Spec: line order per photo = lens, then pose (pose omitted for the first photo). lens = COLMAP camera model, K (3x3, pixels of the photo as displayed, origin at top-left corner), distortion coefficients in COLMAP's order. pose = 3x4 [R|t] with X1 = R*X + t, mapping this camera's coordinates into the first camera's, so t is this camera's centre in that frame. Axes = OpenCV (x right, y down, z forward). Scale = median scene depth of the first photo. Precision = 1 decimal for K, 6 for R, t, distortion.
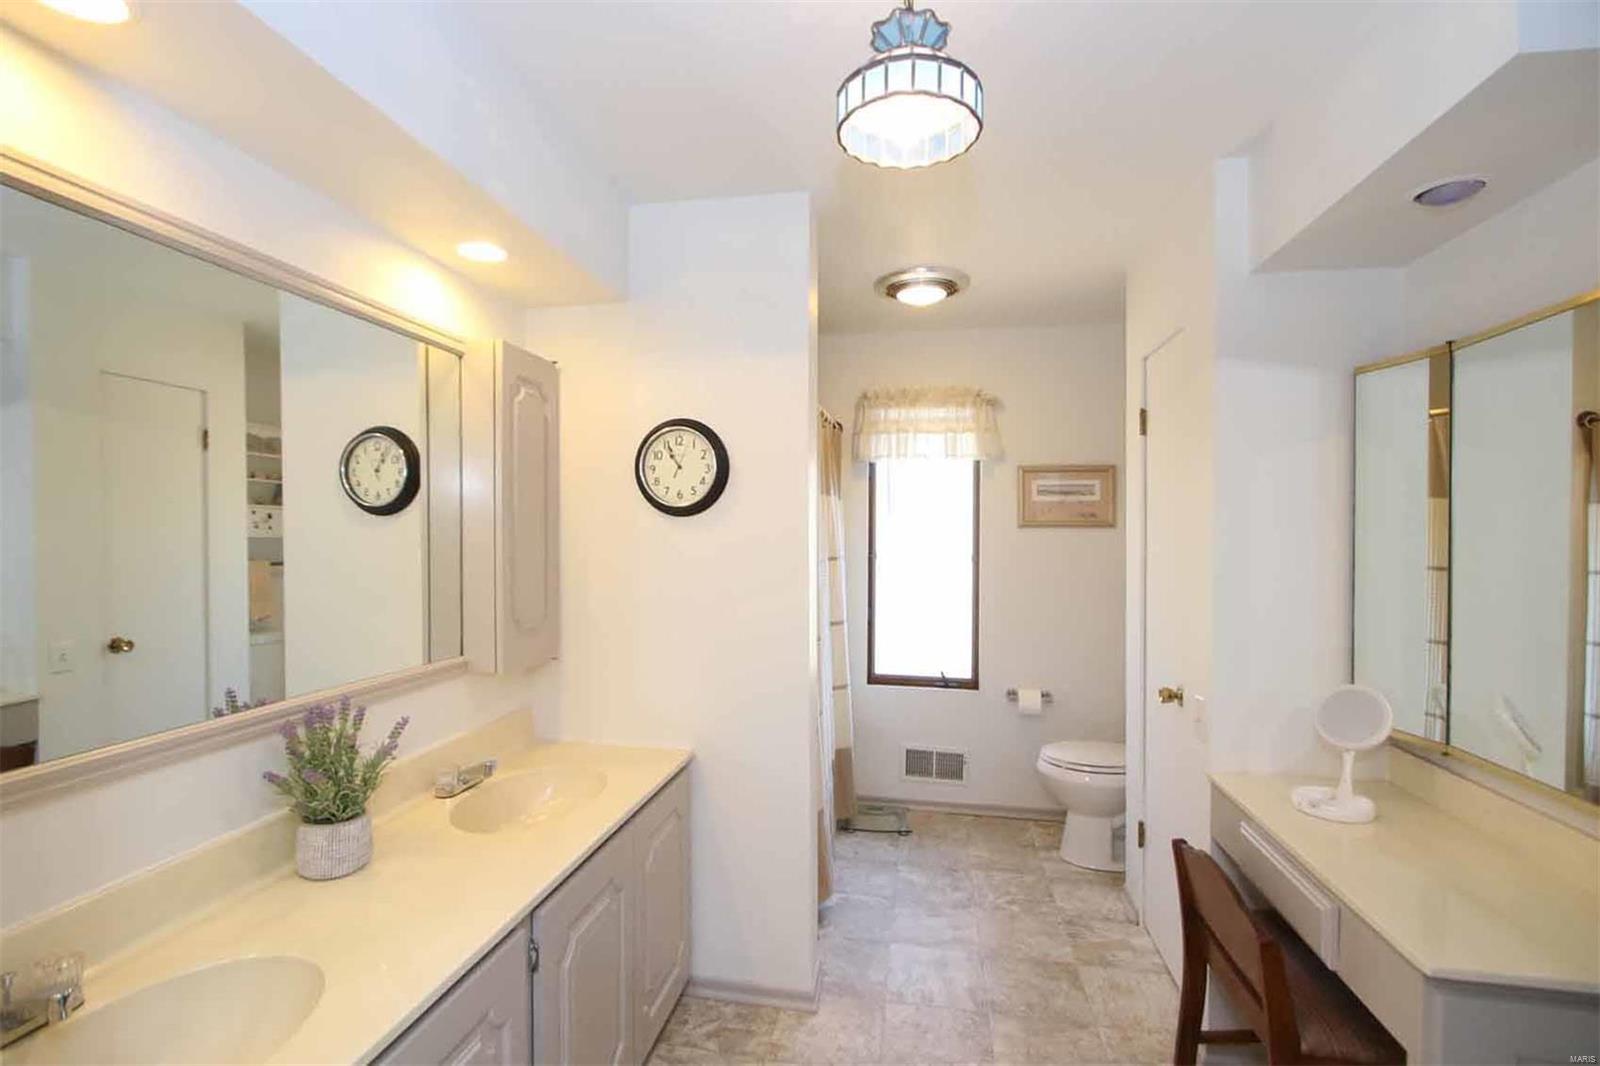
lens RADIAL K [[732.9, 0, 802.2], [0, 732.9, 540.8], [0, 0, 1]] dist [-0.010114, 0.001855]
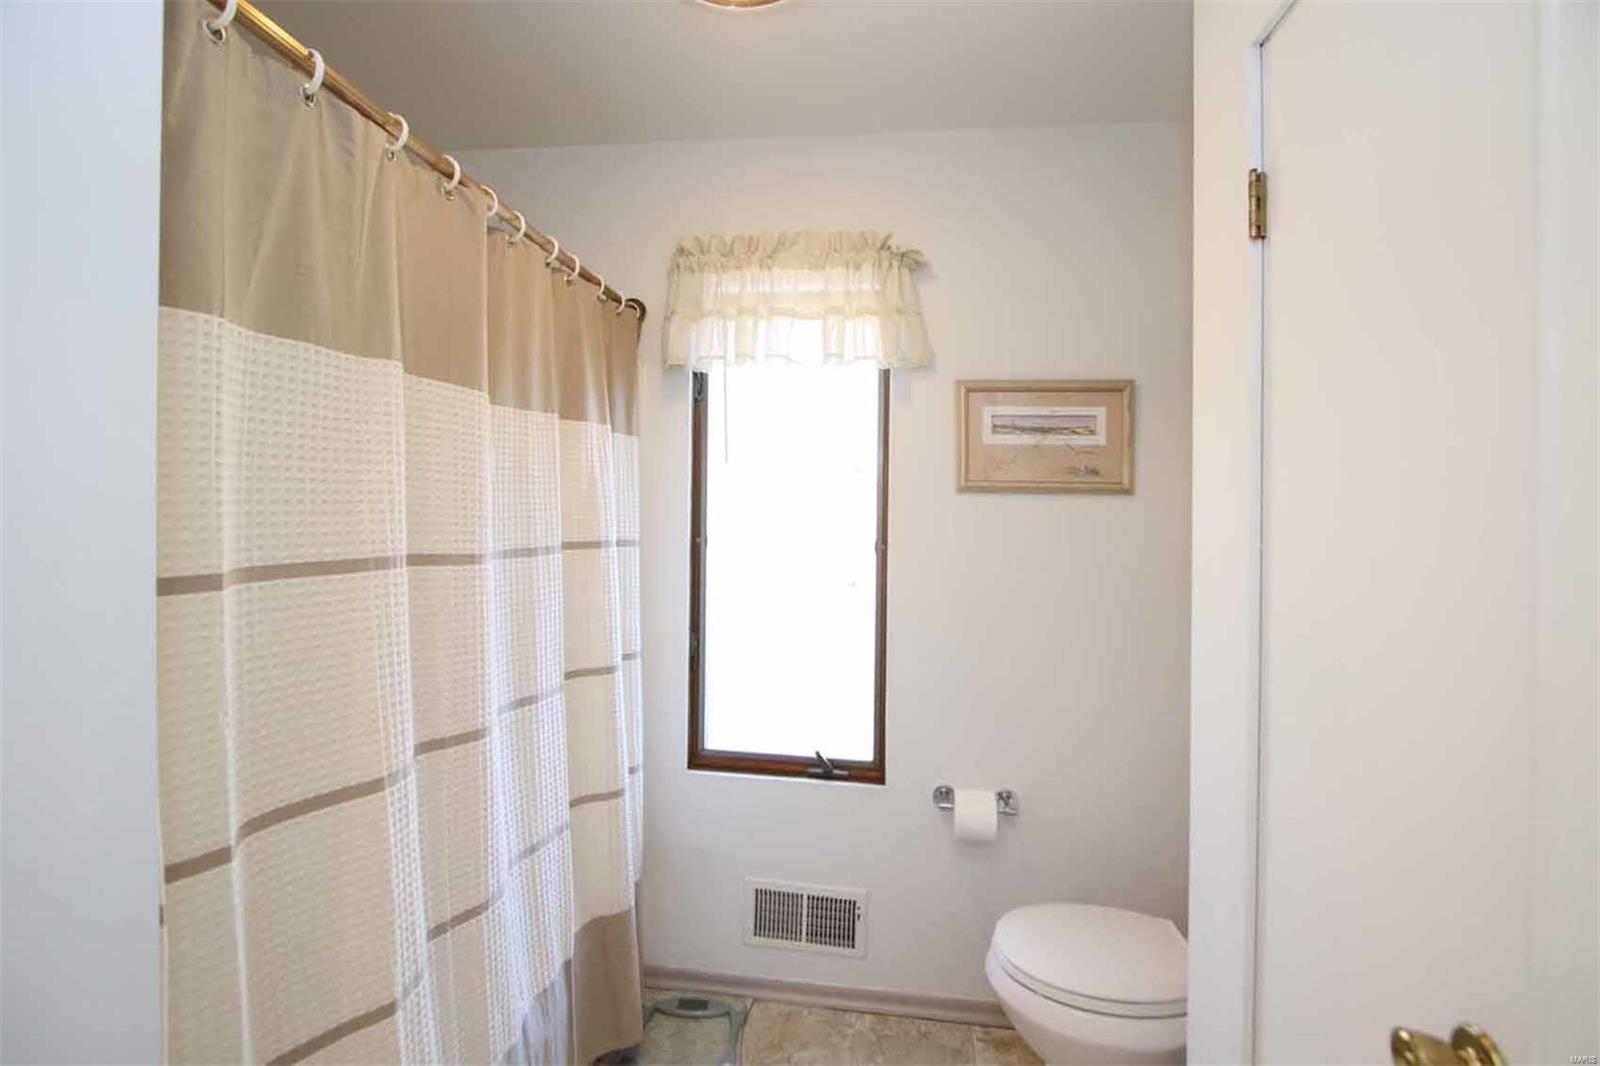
lens RADIAL K [[732.9, 0, 777.3], [0, 732.9, 502.8], [0, 0, 1]] dist [-0.010114, 0.001855]
pose [[0.999849, 0.012697, 0.011829, 0.154983], [-0.012456, 0.999718, -0.020201, 0.002699], [-0.012082, 0.020051, 0.999726, 0.455491]]
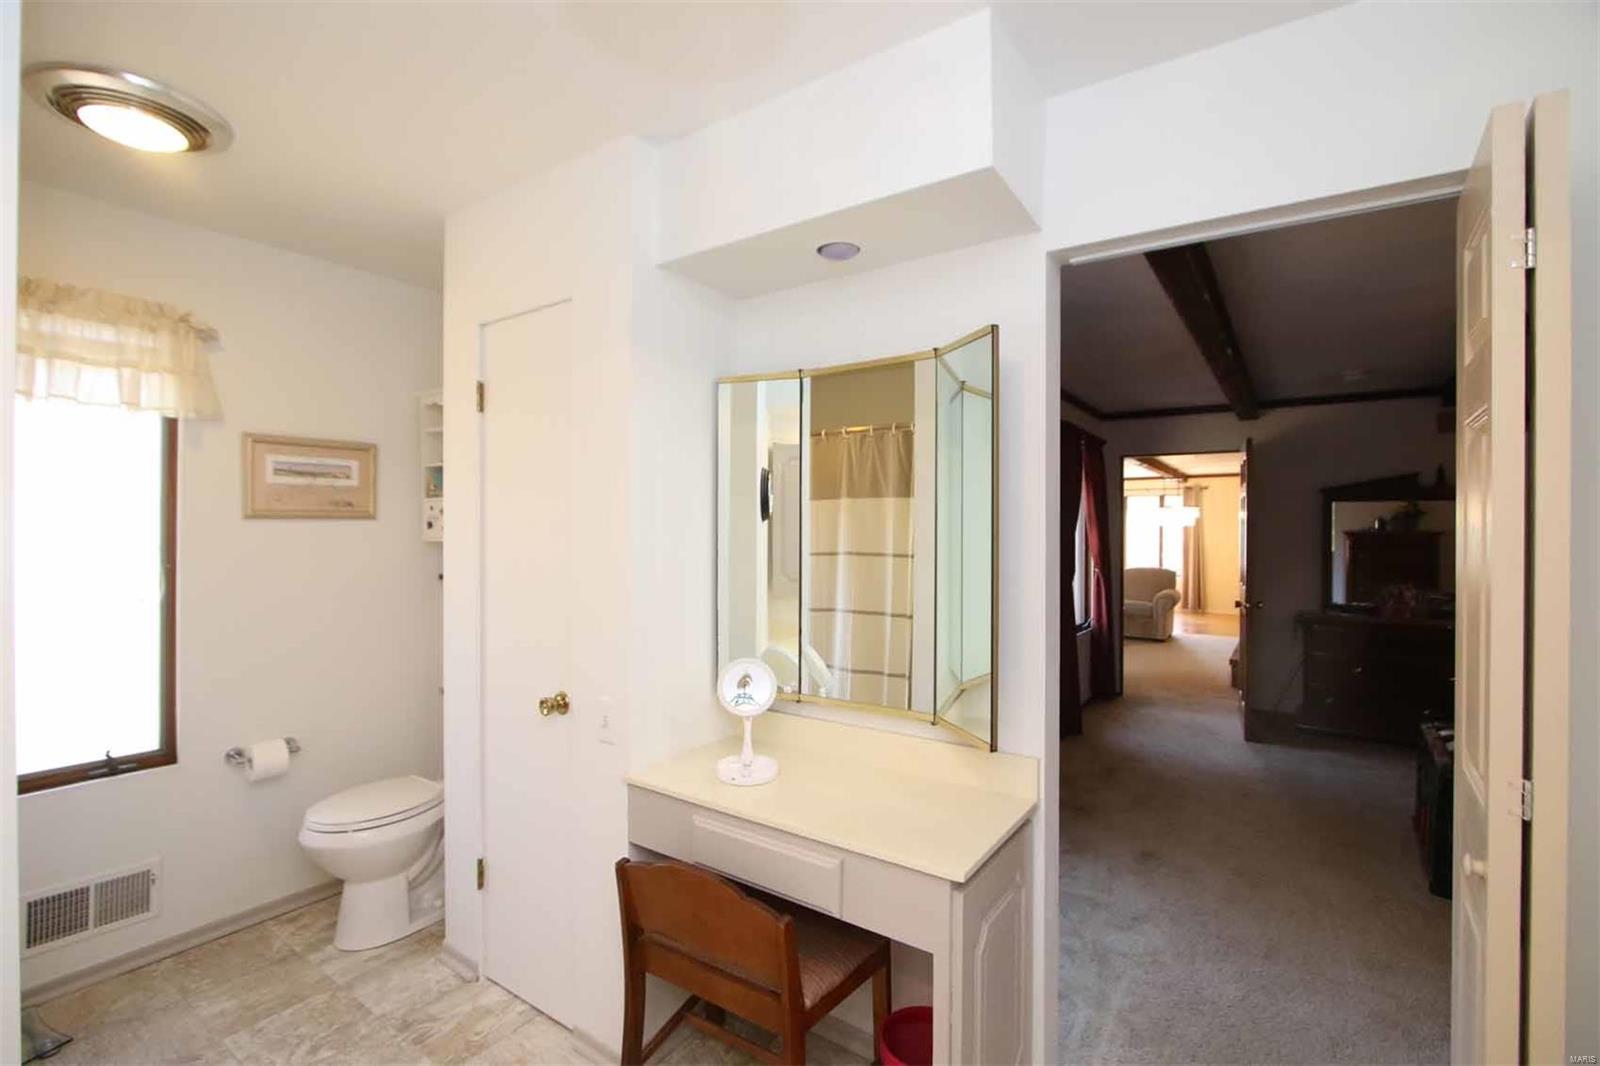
lens RADIAL K [[732.9, 0, 793.9], [0, 732.9, 523.3], [0, 0, 1]] dist [-0.010114, 0.001855]
pose [[0.436434, -0.003245, 0.899730, -0.111813], [0.015285, 0.999876, -0.003808, -0.002893], [-0.899606, 0.015414, 0.436429, 0.210127]]
